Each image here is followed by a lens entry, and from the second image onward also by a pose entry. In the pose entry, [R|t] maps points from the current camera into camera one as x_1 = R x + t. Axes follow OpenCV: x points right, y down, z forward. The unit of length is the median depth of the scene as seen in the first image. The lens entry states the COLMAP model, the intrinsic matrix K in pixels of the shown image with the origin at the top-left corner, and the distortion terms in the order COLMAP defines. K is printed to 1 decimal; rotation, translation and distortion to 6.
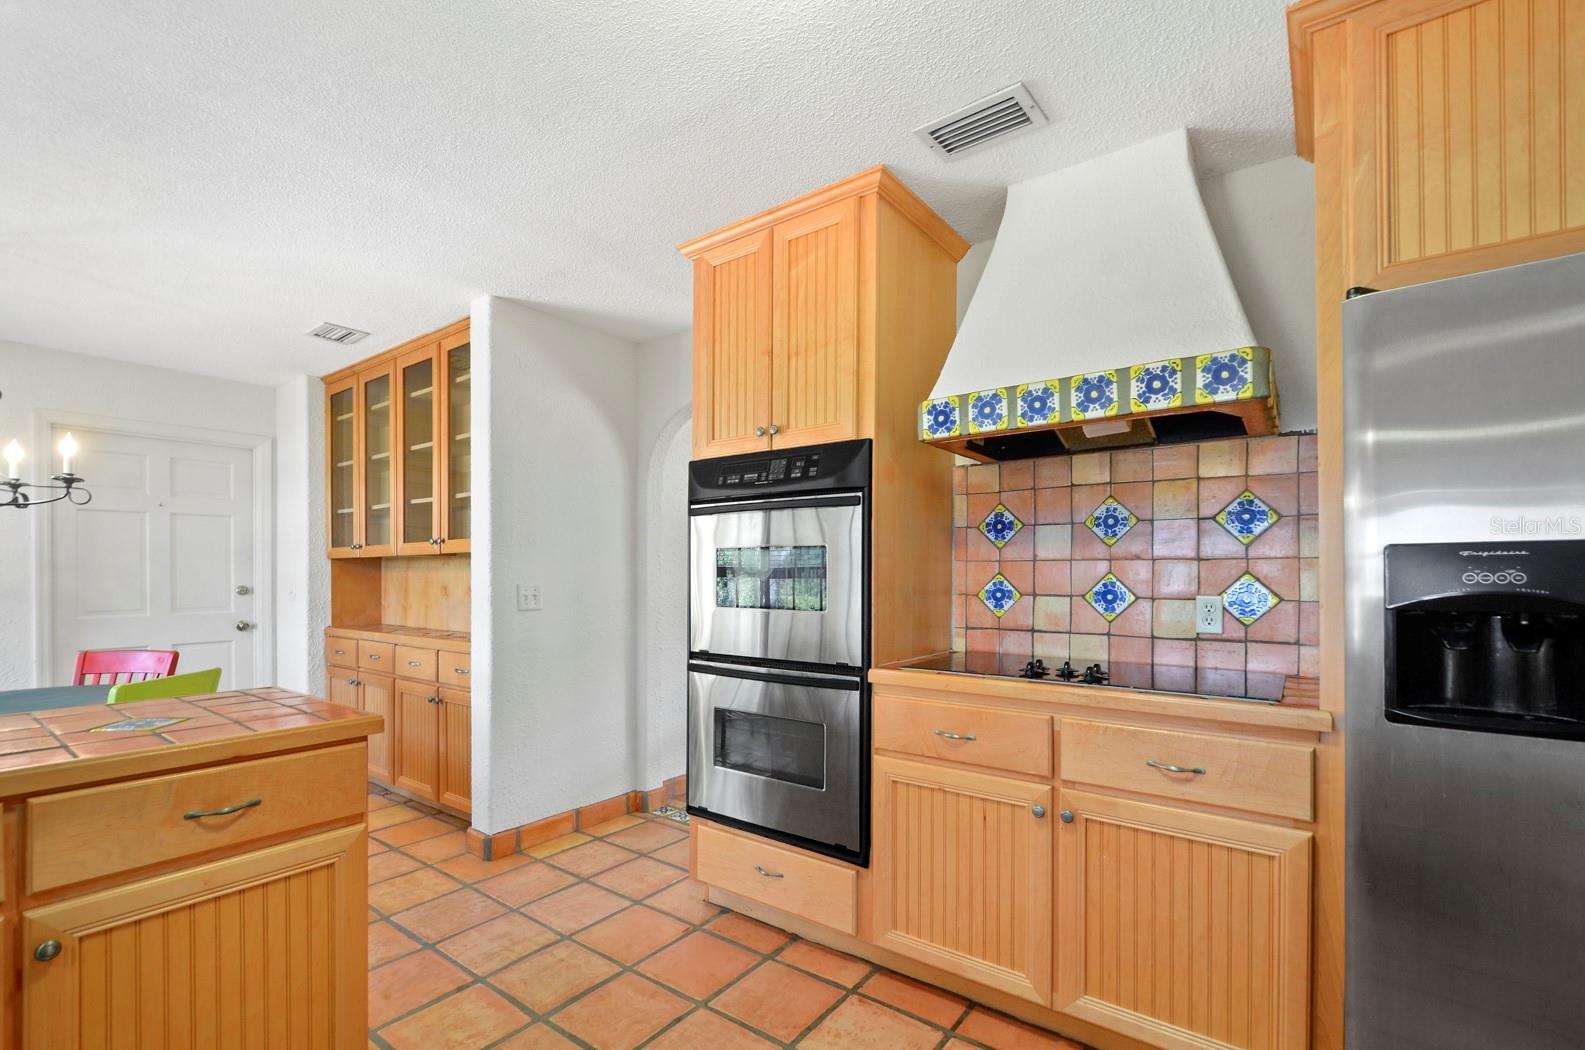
lens RADIAL K [[714.5, 0, 761.7], [0, 714.5, 564.4], [0, 0, 1]] dist [-0.000304, -0.000100]
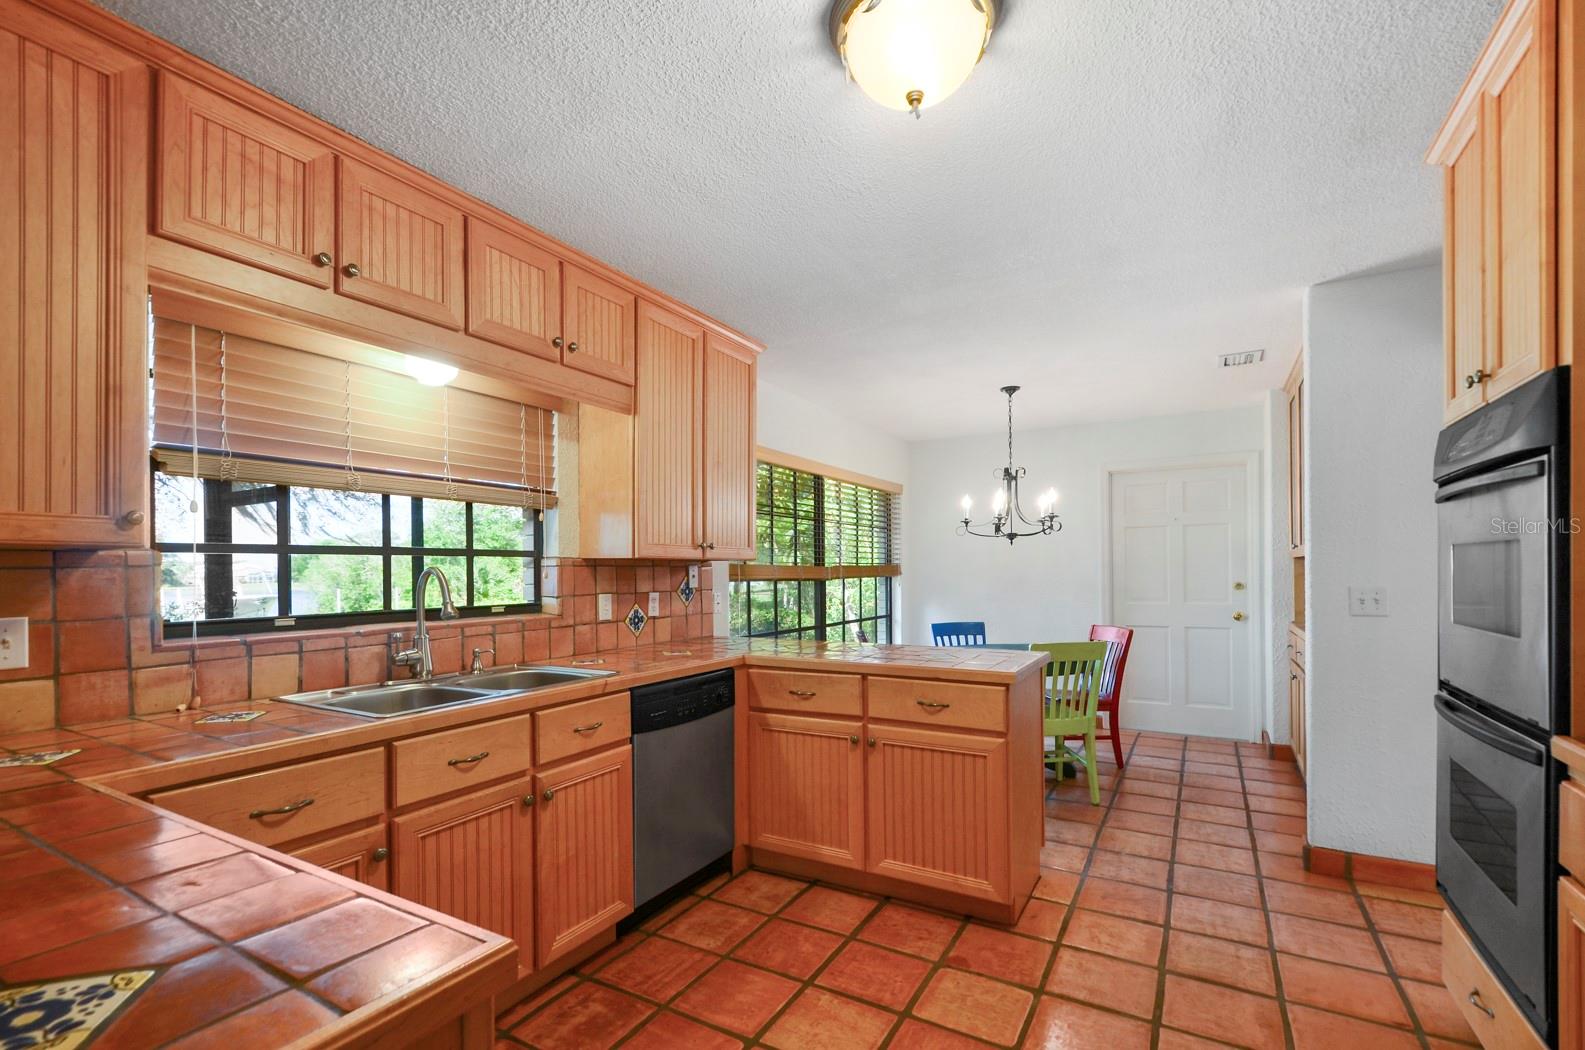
lens RADIAL K [[703.5, 0, 794.7], [0, 703.5, 558.7], [0, 0, 1]] dist [0.000191, -0.000110]
pose [[0.145121, -0.010392, -0.989359, 0.503898], [0.008804, 0.999919, -0.009211, -0.006699], [0.989375, -0.007374, 0.145201, 0.190060]]
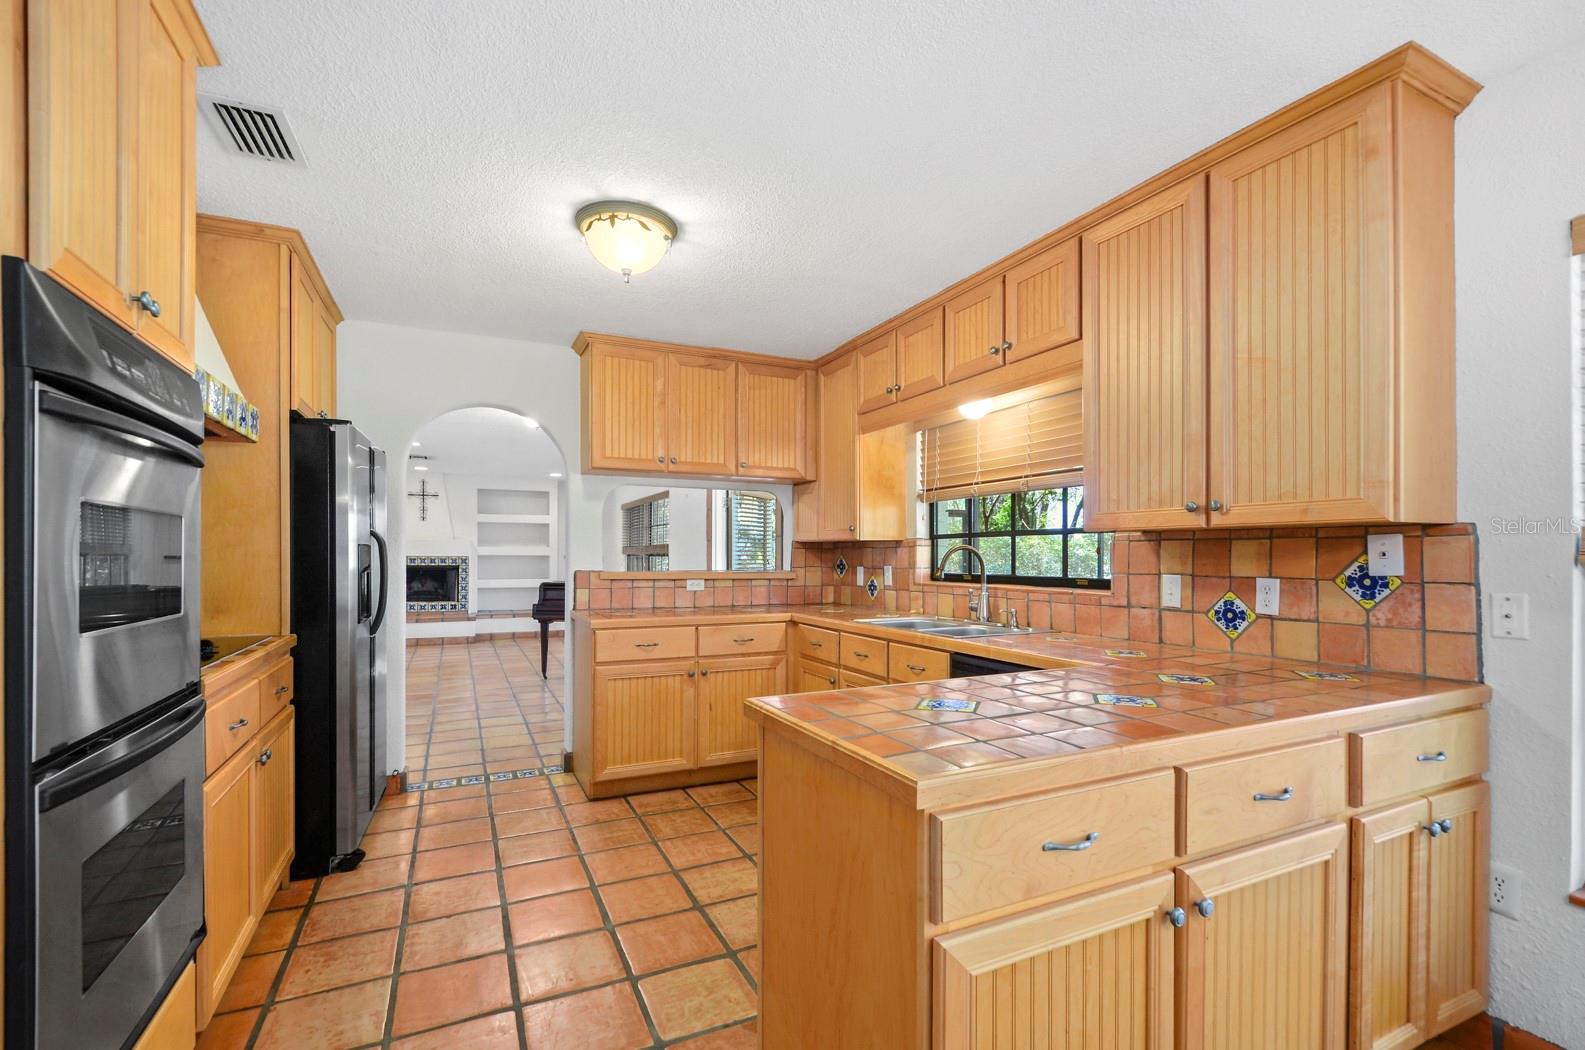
lens RADIAL K [[703.5, 0, 794.7], [0, 703.5, 558.7], [0, 0, 1]] dist [0.000191, -0.000110]
pose [[-0.900243, 0.003815, 0.435370, -0.638890], [0.004400, 0.999990, 0.000336, 0.014004], [-0.435365, 0.002218, -0.900251, 1.107672]]
